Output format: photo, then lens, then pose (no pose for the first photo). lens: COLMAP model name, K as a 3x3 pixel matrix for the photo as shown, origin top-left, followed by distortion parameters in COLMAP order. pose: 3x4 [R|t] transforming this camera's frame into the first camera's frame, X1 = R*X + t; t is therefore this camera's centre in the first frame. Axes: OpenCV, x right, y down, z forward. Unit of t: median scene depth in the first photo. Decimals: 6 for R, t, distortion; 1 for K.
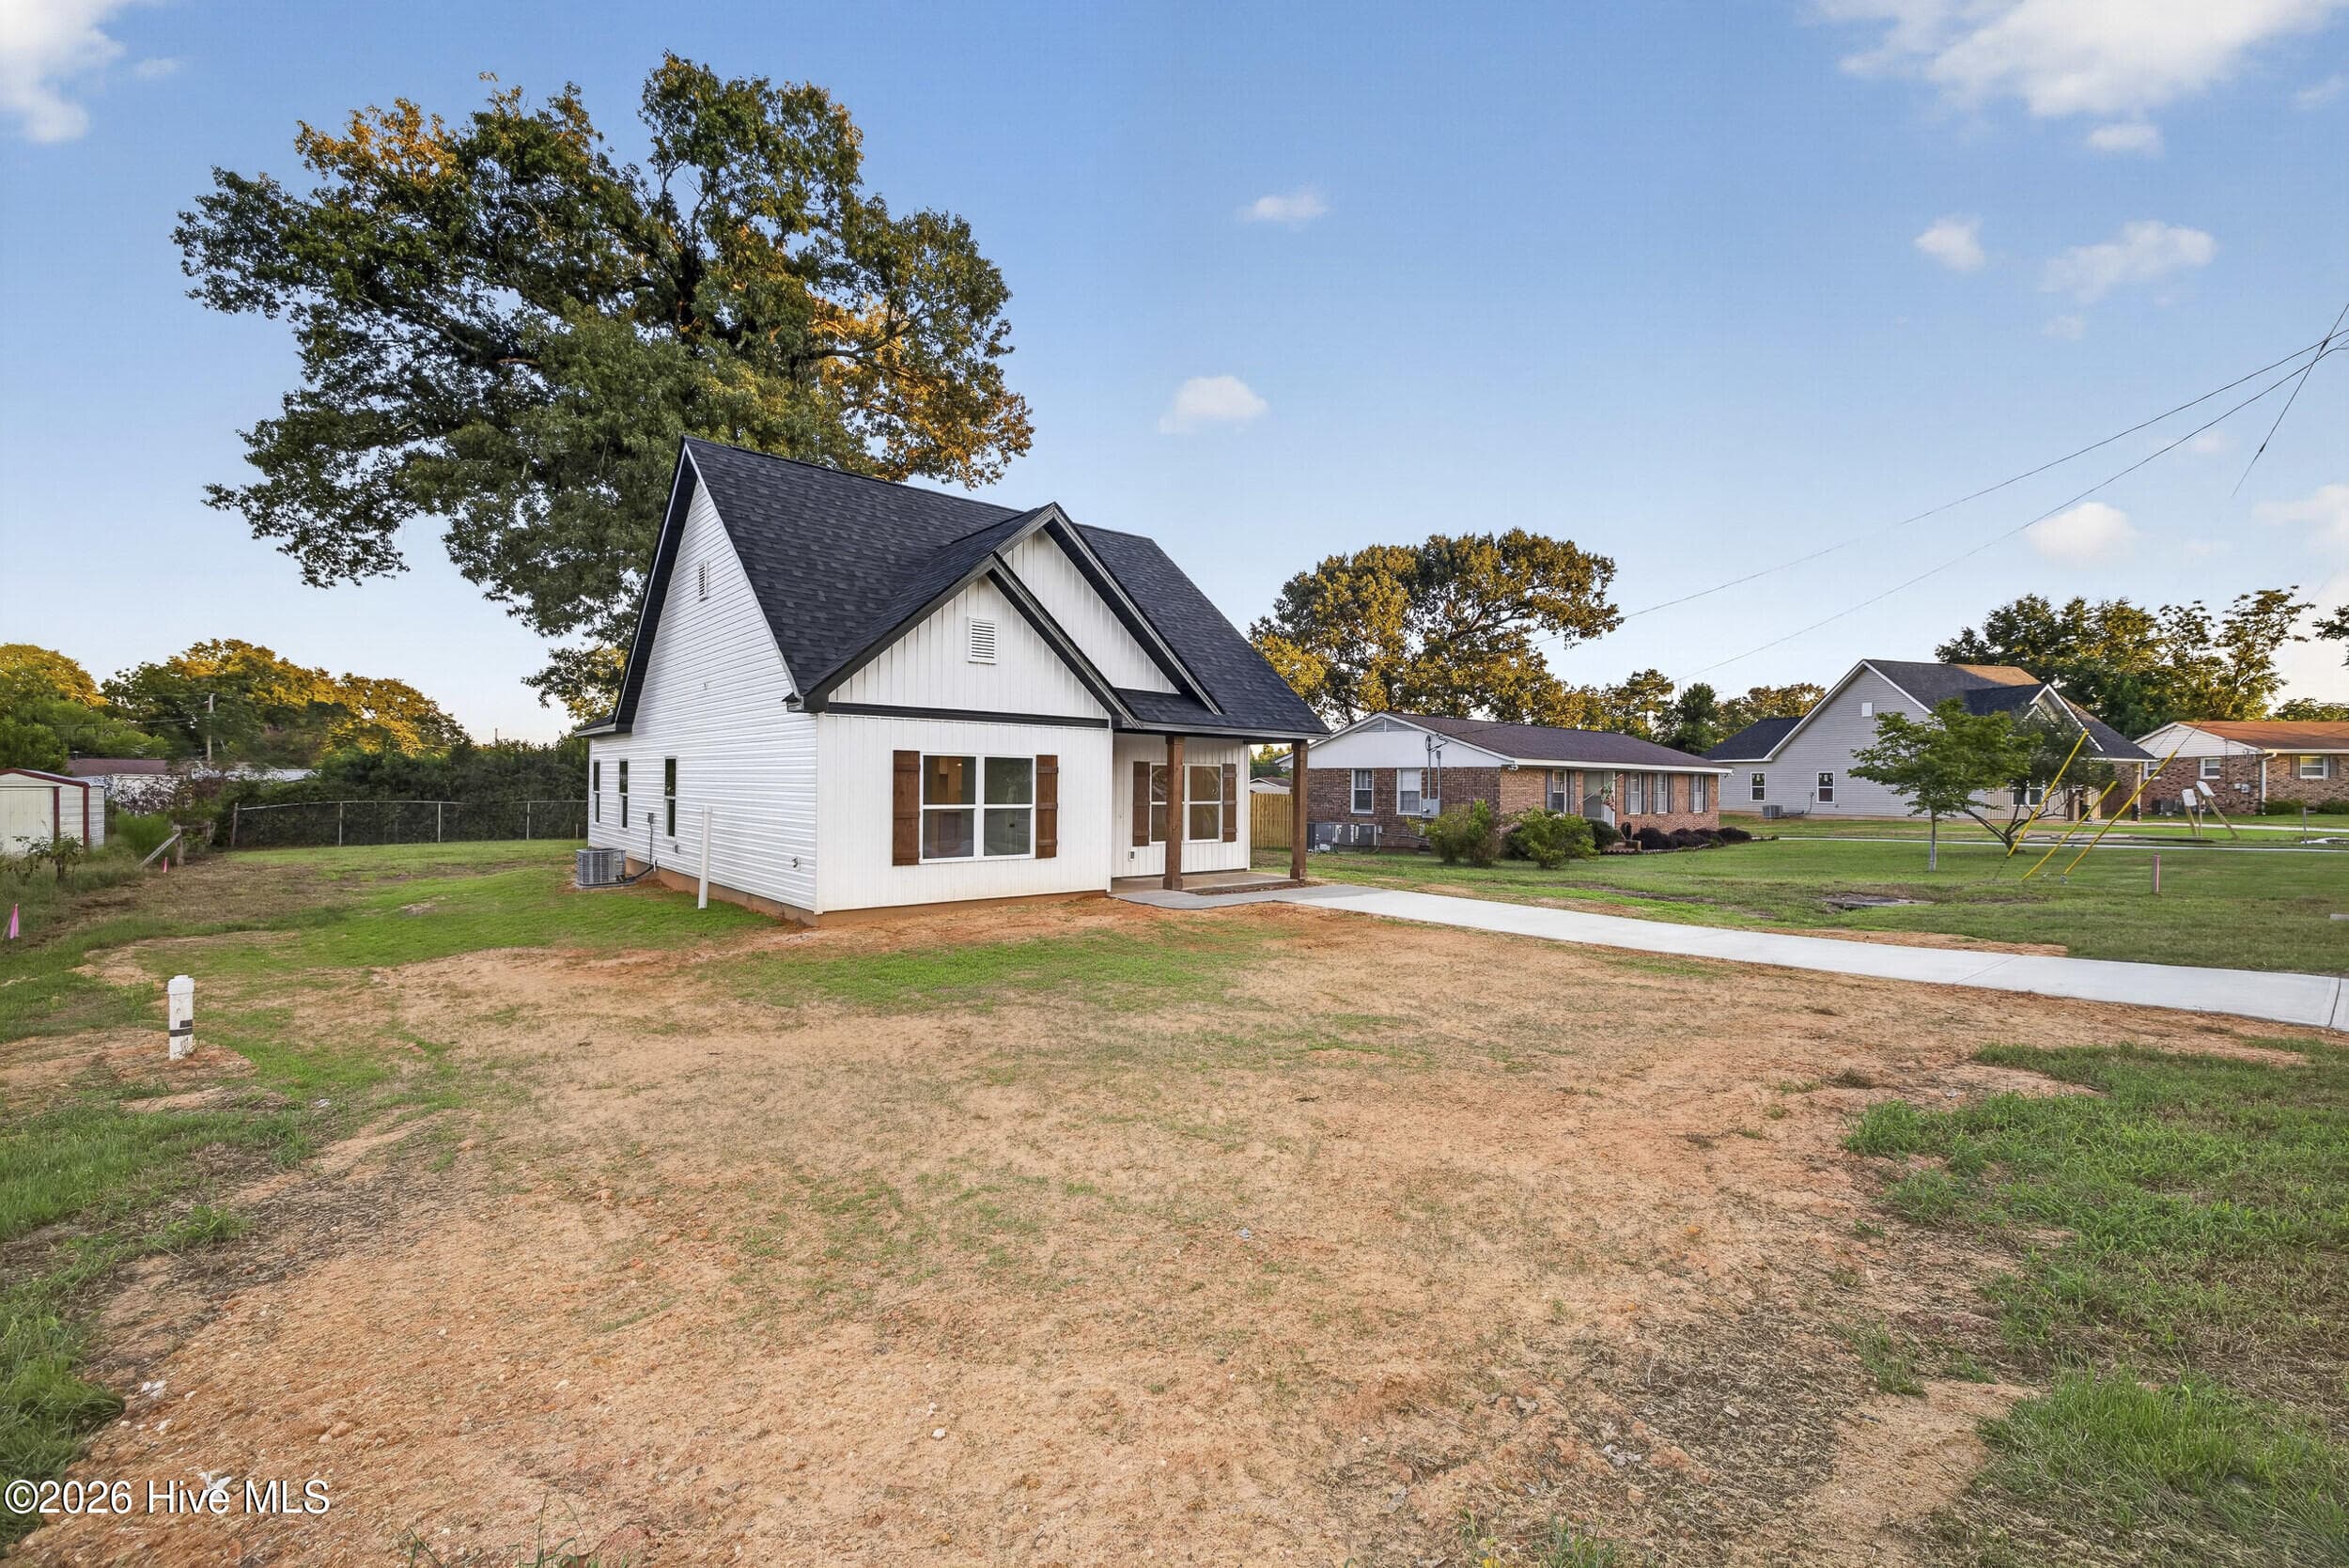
lens RADIAL K [[981.2, 0, 1172.0], [0, 981.2, 773.1], [0, 0, 1]] dist [0.007414, -0.001512]
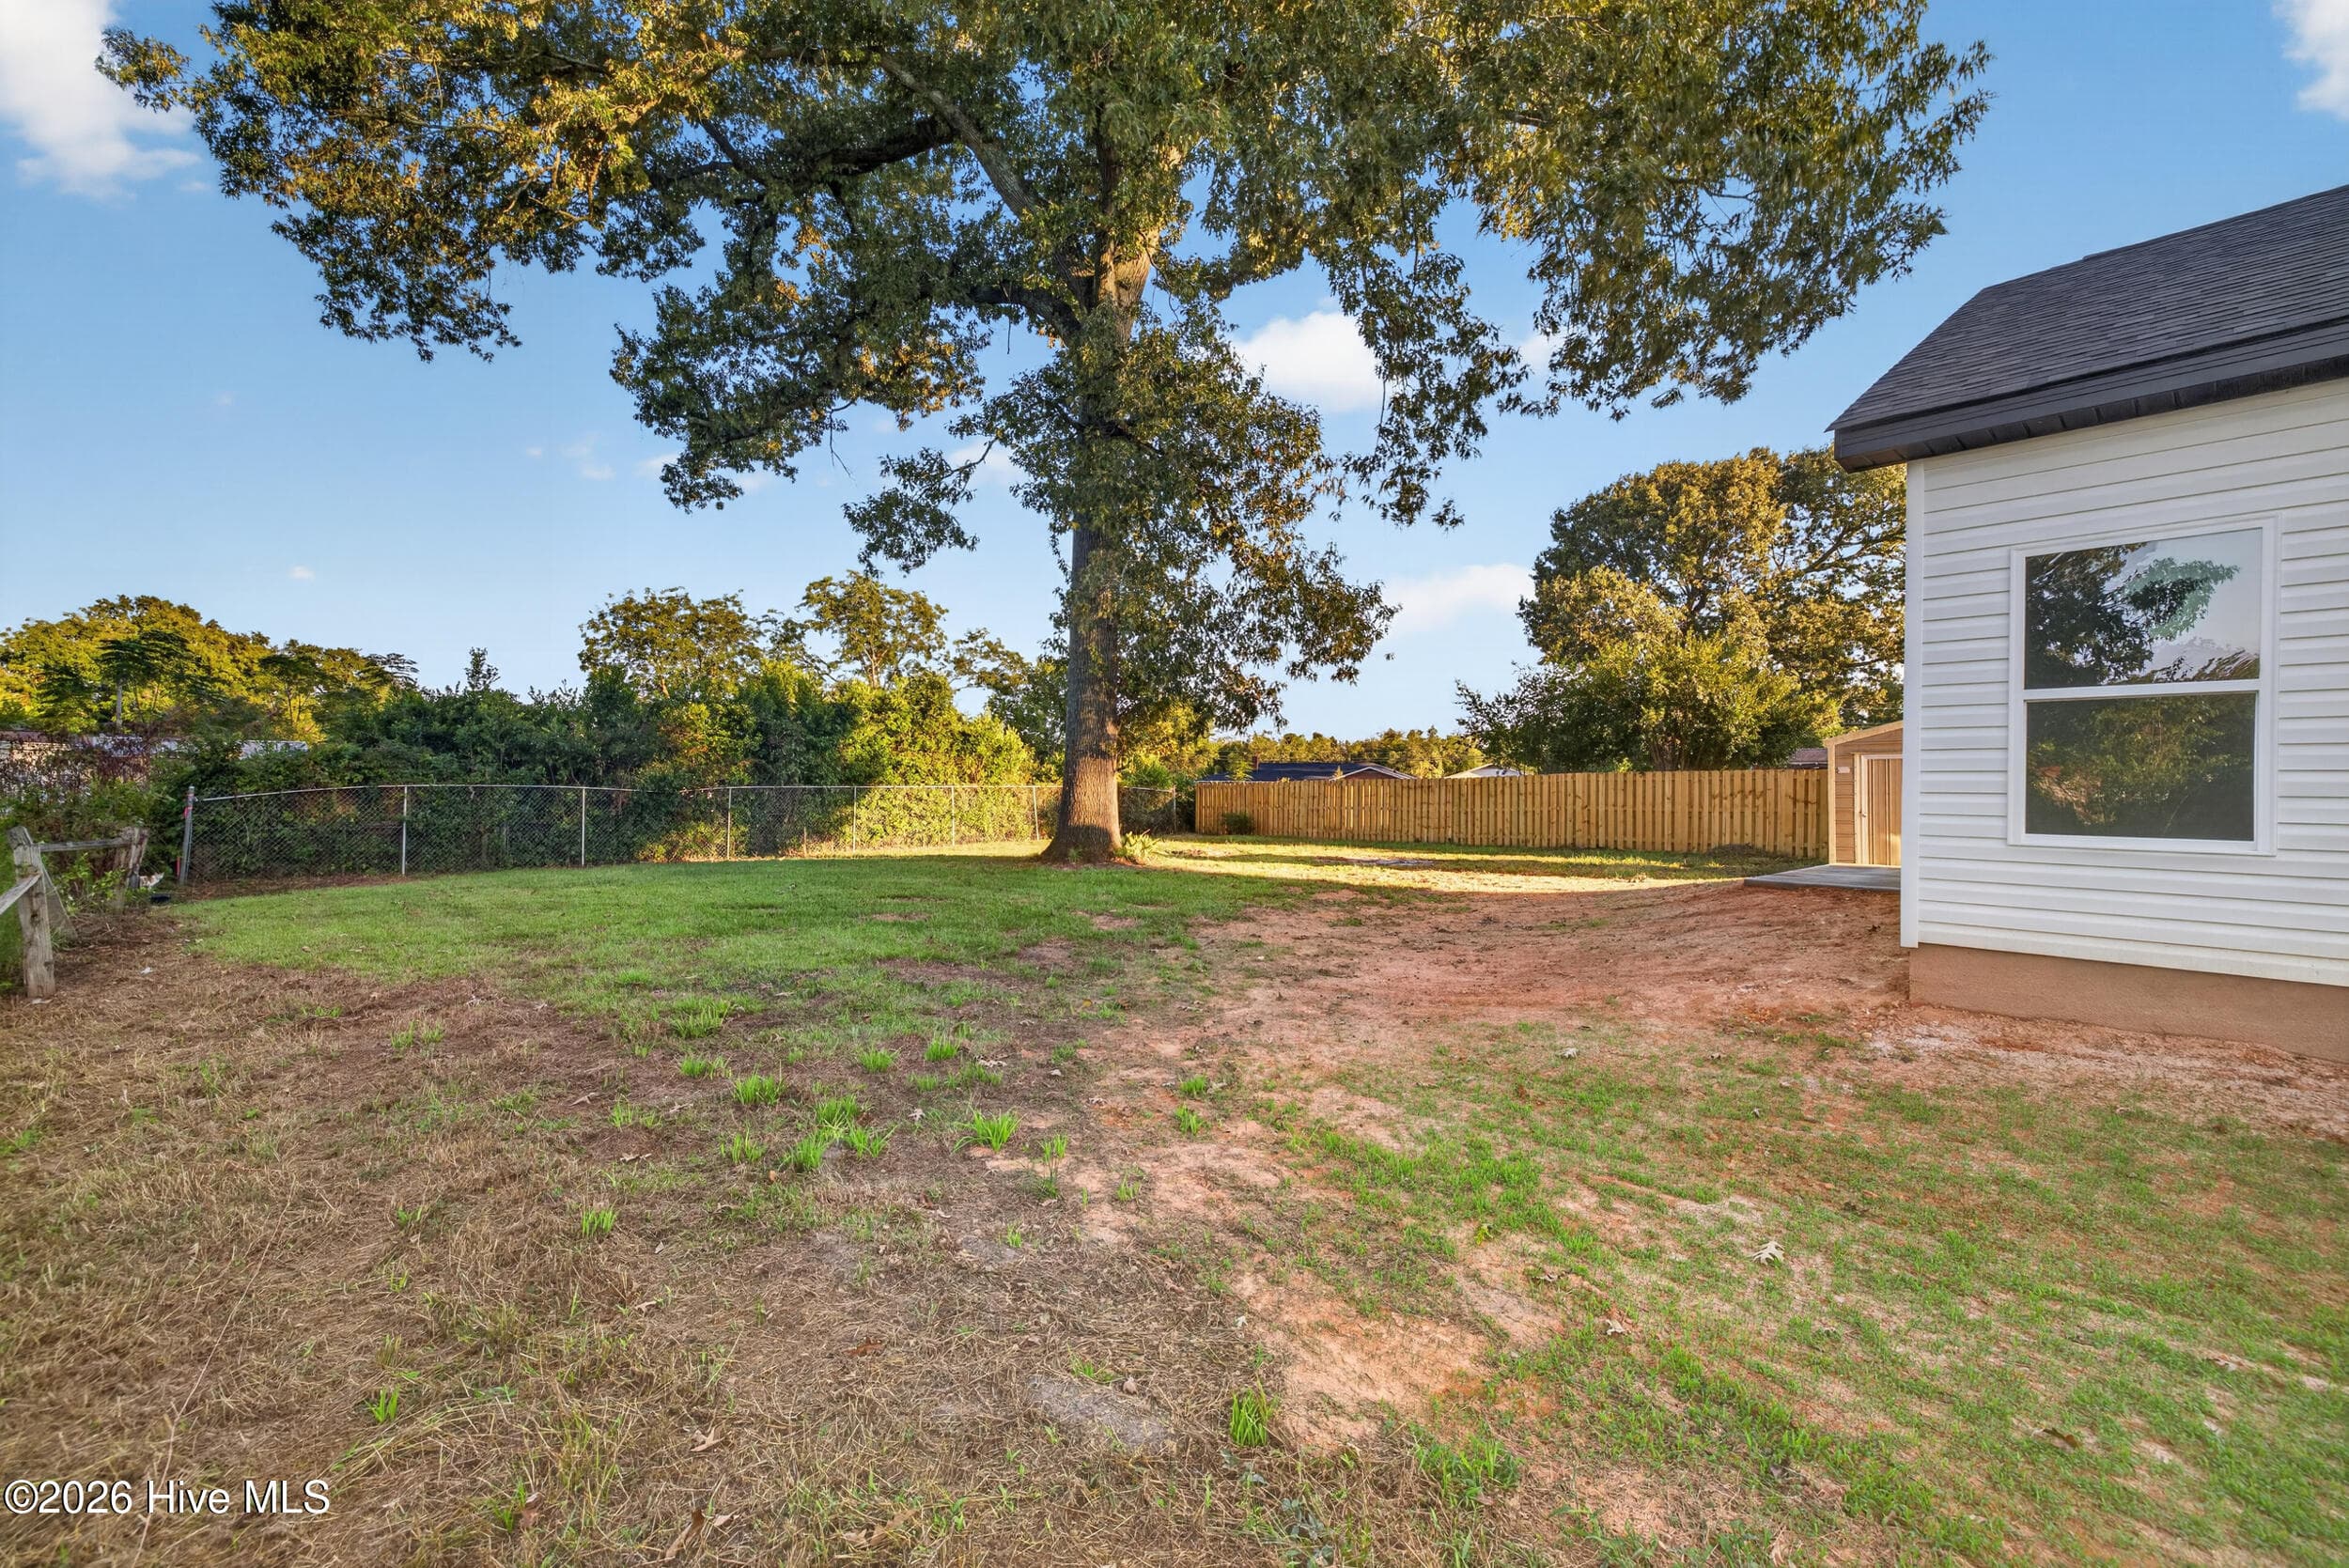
lens RADIAL K [[981.2, 0, 1170.3], [0, 981.2, 783.3], [0, 0, 1]] dist [0.007414, -0.001512]
pose [[0.999044, -0.002131, 0.043656, -0.531210], [0.001351, 0.999839, 0.017878, 0.021465], [-0.043687, -0.017802, 0.998887, 0.540271]]
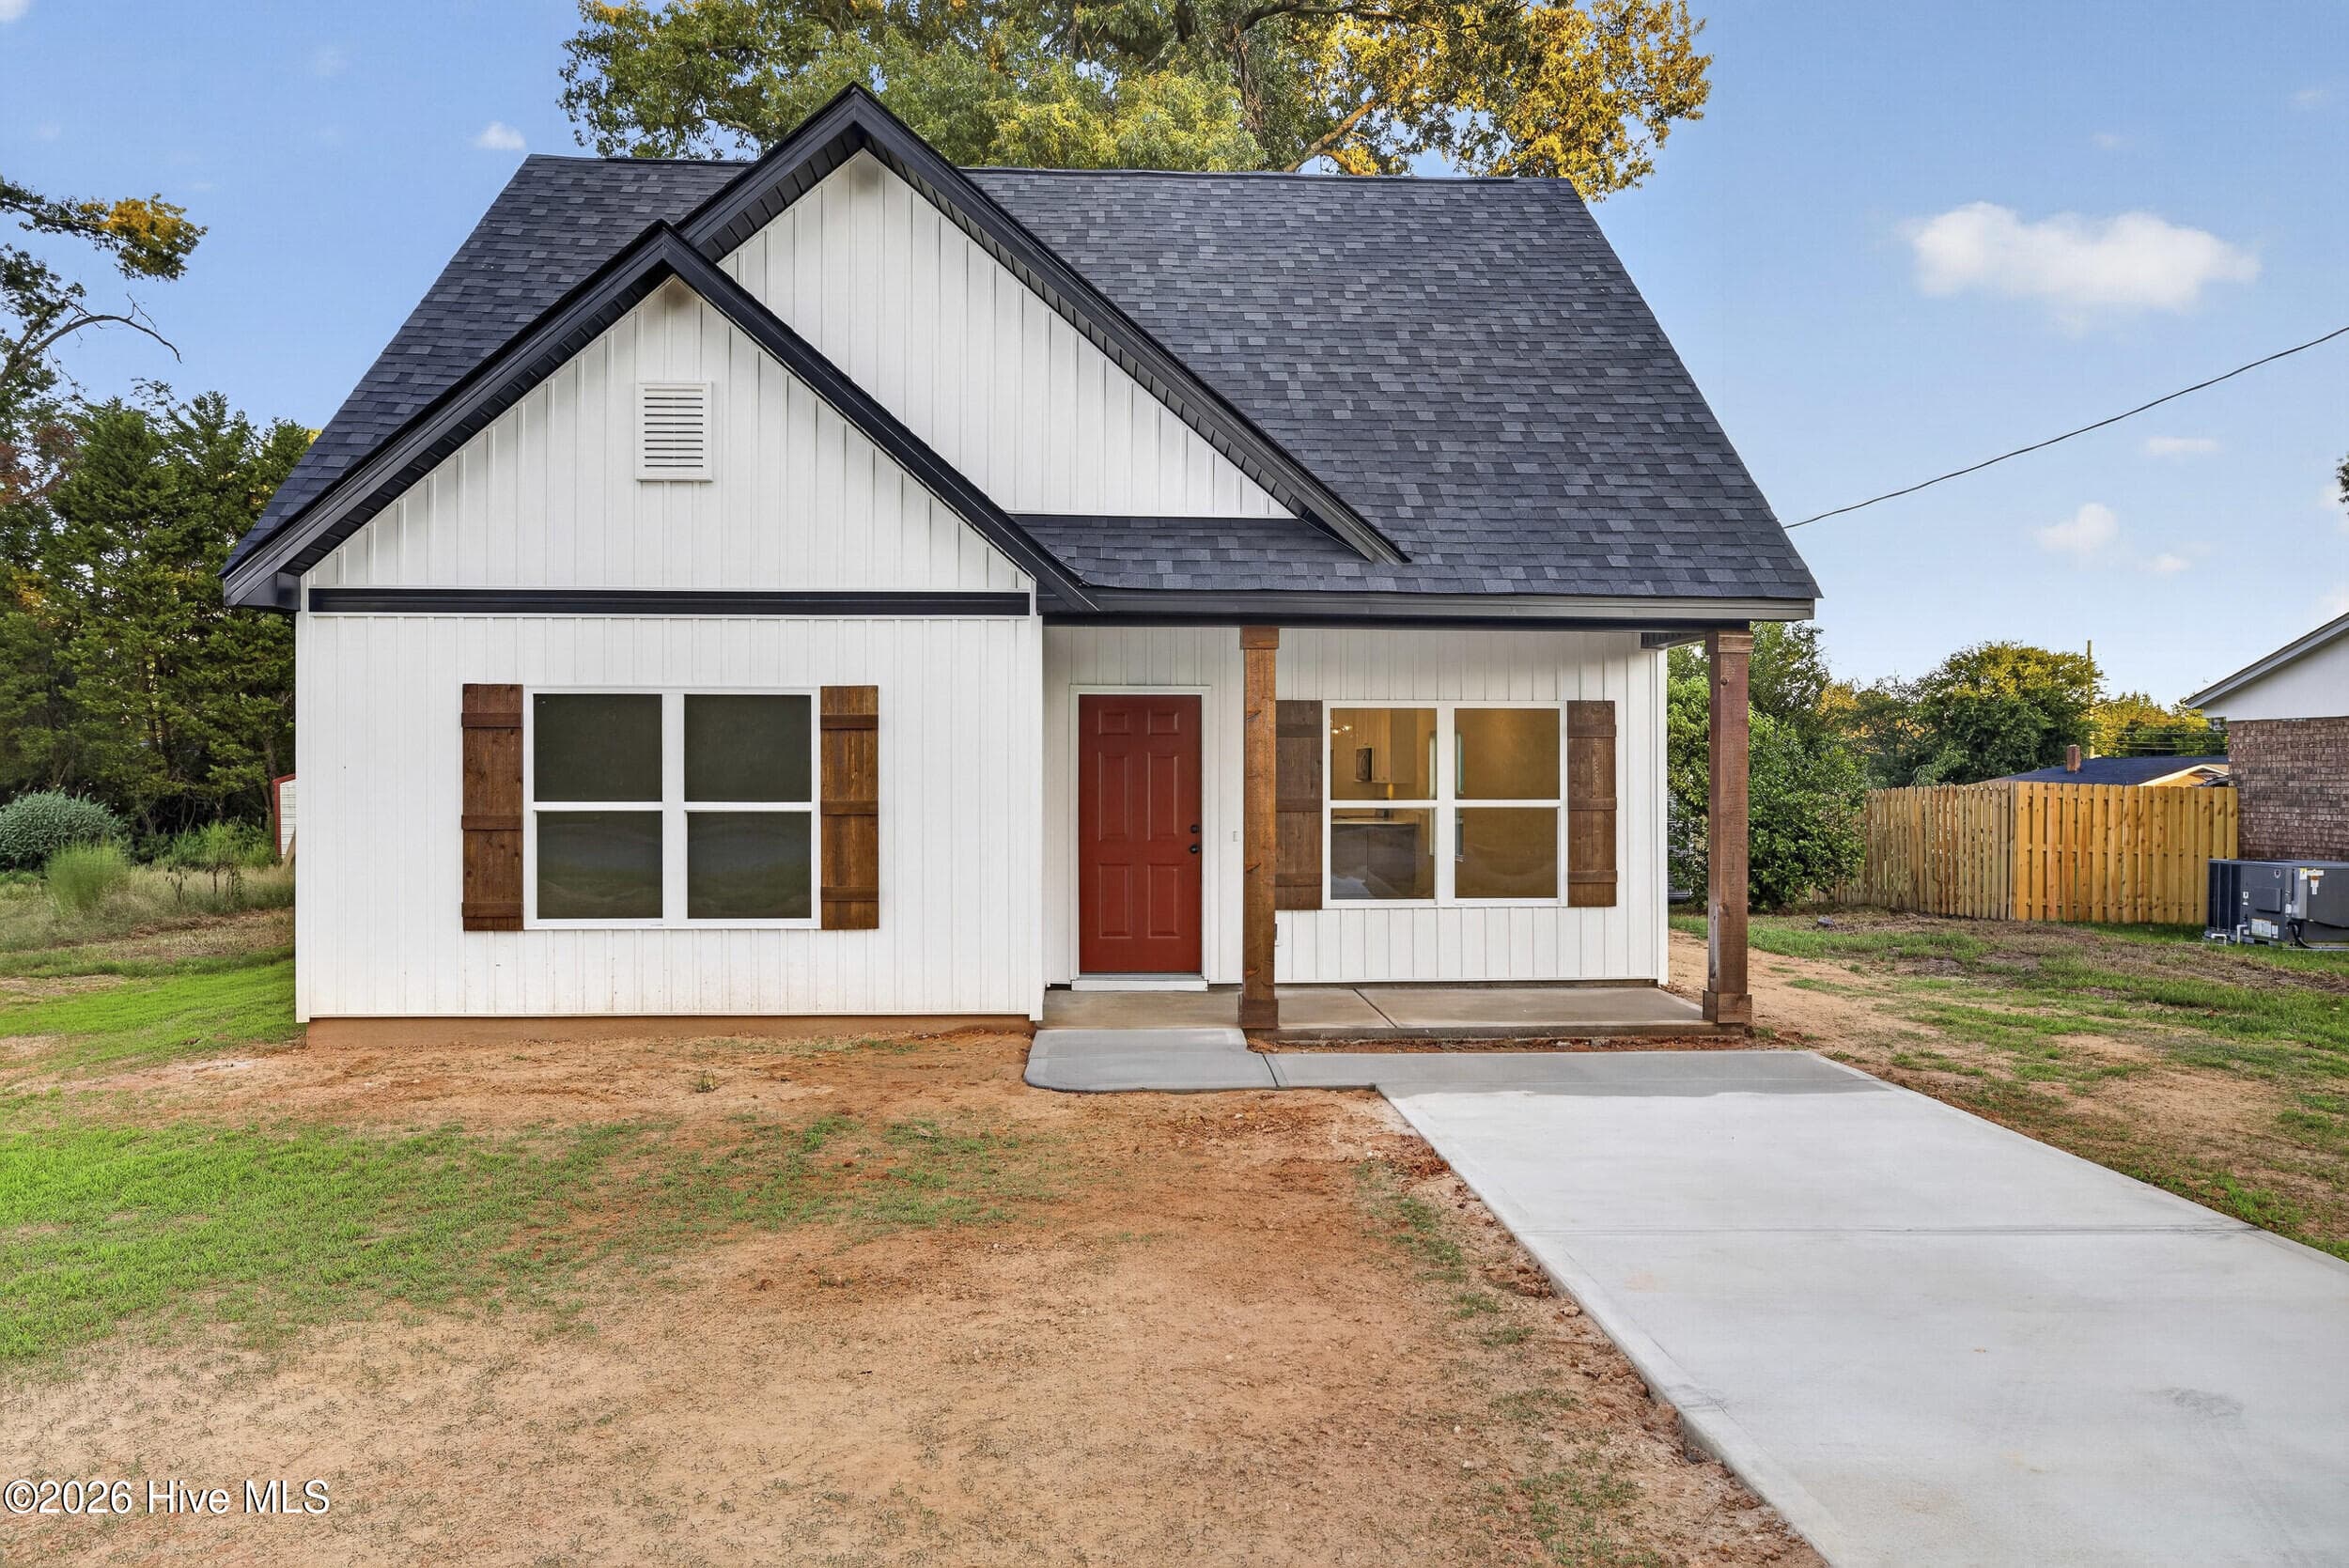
lens RADIAL K [[1615.3, 0, 1166.8], [0, 1615.3, 776.8], [0, 0, 1]] dist [-0.007103, 0.019390]
pose [[0.794502, -0.008197, -0.607206, 0.198661], [0.013831, 0.999894, 0.004600, 0.009461], [0.607104, -0.012053, 0.794531, 0.260962]]
